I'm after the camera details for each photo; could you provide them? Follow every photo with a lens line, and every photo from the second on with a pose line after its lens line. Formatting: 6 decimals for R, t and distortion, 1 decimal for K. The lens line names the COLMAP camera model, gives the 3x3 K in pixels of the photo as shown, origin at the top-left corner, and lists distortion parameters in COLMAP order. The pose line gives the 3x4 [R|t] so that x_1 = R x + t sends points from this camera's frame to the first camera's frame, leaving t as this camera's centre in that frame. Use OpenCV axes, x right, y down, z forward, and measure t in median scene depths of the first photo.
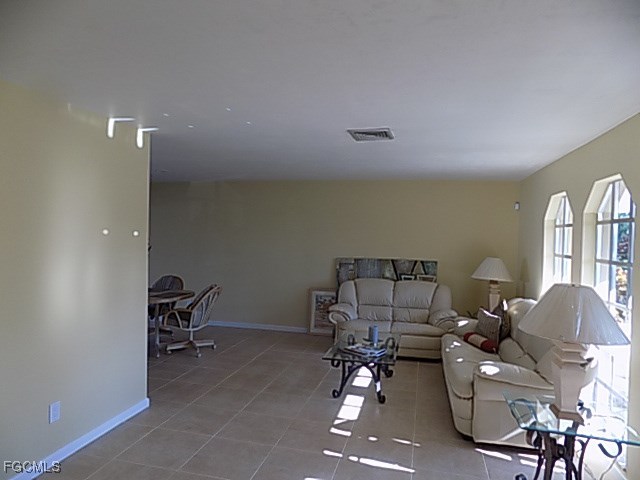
lens RADIAL K [[428.1, 0, 320.6], [0, 428.1, 242.5], [0, 0, 1]] dist [-0.075784, 0.067520]
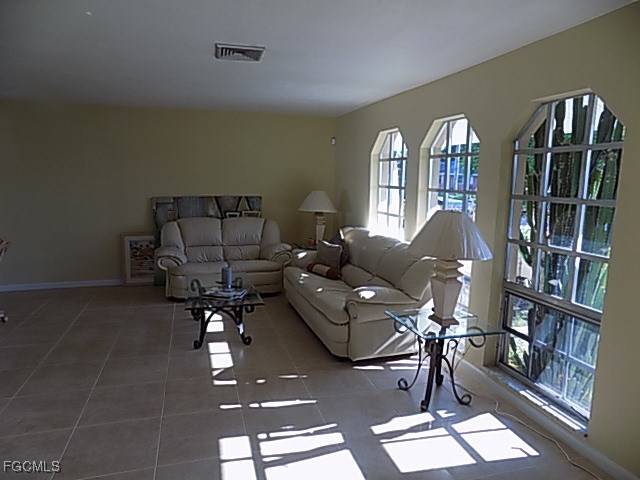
lens RADIAL K [[428.1, 0, 323.8], [0, 428.1, 242.0], [0, 0, 1]] dist [-0.075784, 0.067520]
pose [[0.865711, -0.090646, 0.492268, -0.151066], [0.017450, 0.988333, 0.151303, 0.001989], [-0.500240, -0.122394, 0.857193, 0.095787]]
